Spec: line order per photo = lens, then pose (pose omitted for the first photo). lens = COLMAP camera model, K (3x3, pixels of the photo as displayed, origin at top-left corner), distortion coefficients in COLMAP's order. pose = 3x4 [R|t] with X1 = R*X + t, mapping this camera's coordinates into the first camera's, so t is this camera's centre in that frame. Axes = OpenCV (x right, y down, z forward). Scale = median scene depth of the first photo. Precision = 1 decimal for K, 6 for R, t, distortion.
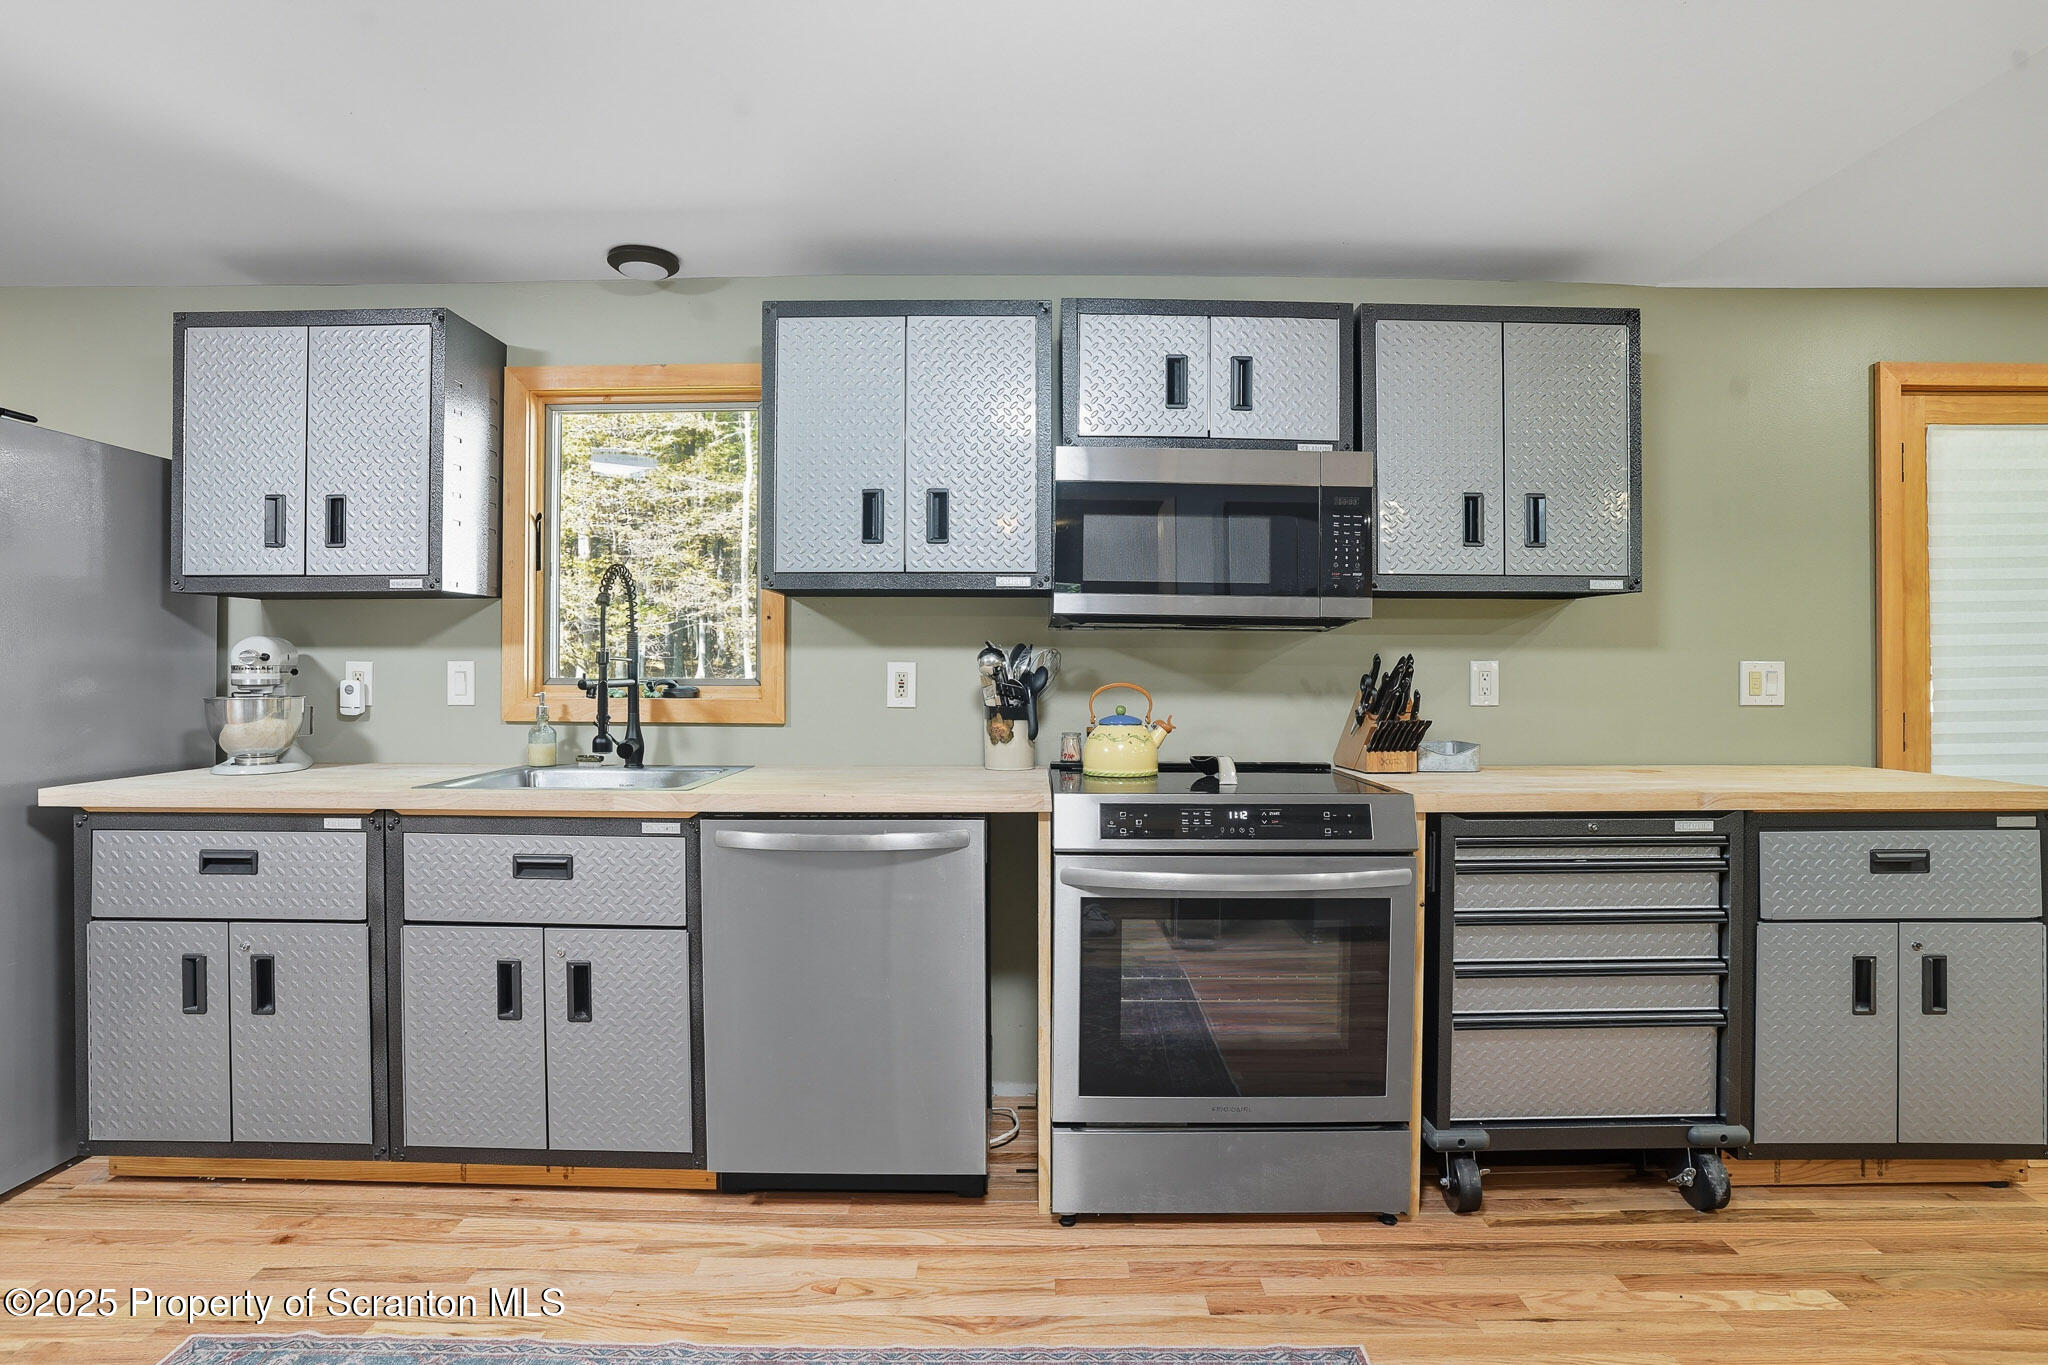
lens RADIAL K [[1021.9, 0, 1025.1], [0, 1021.9, 670.2], [0, 0, 1]] dist [-0.077944, 0.036867]
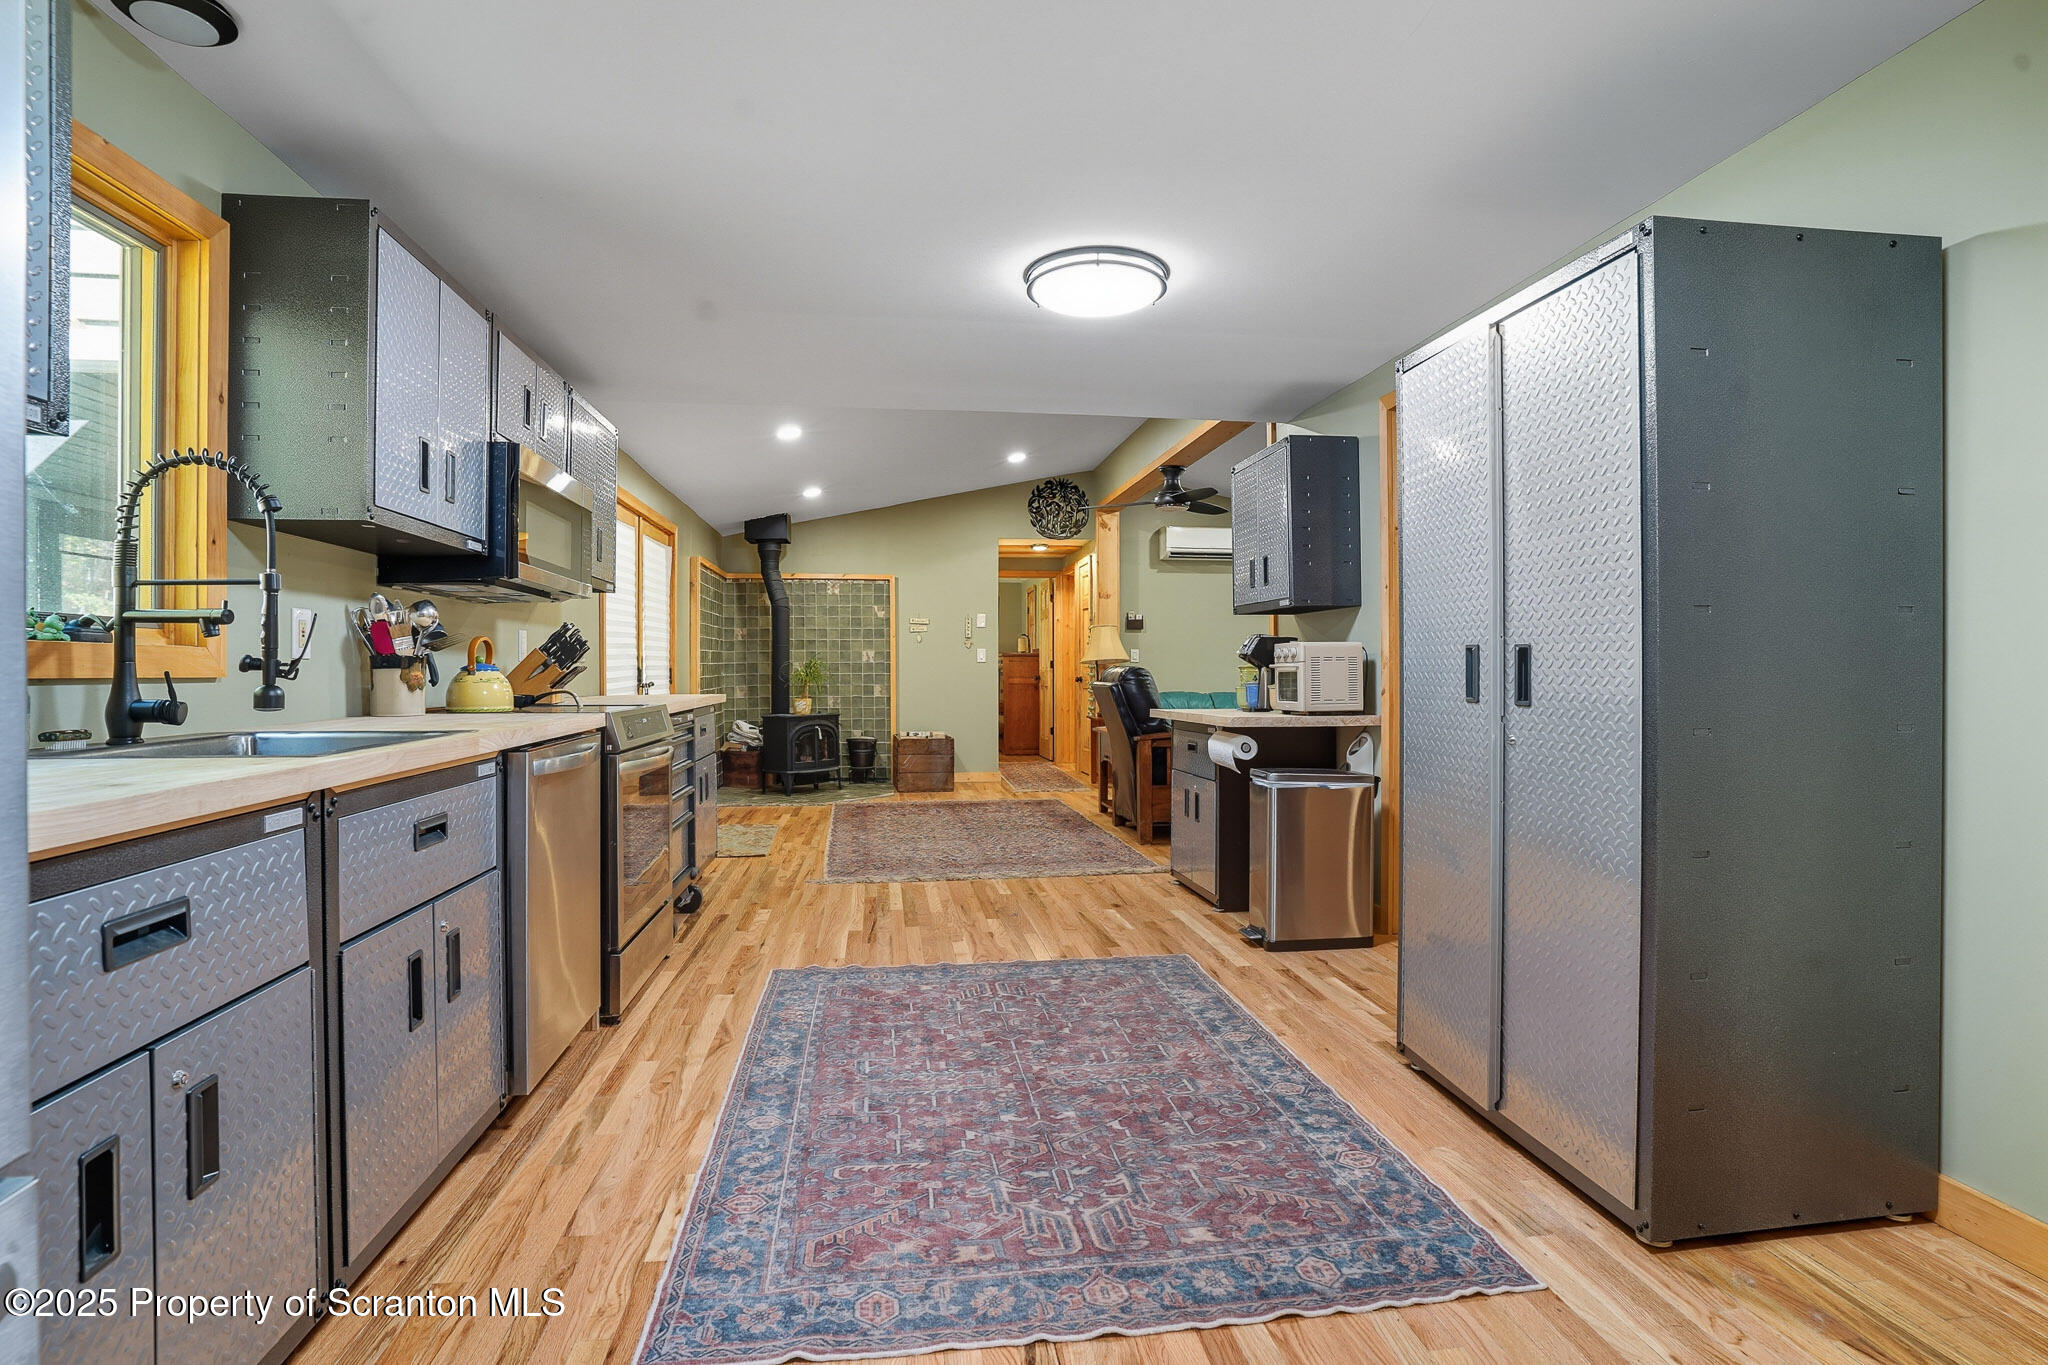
lens RADIAL K [[1021.9, 0, 1025.1], [0, 1021.9, 670.2], [0, 0, 1]] dist [-0.077944, 0.036867]
pose [[-0.145317, -0.003406, 0.989379, -1.364559], [0.004246, 0.999983, 0.004066, 0.057707], [-0.989376, 0.004792, -0.145300, 0.614644]]
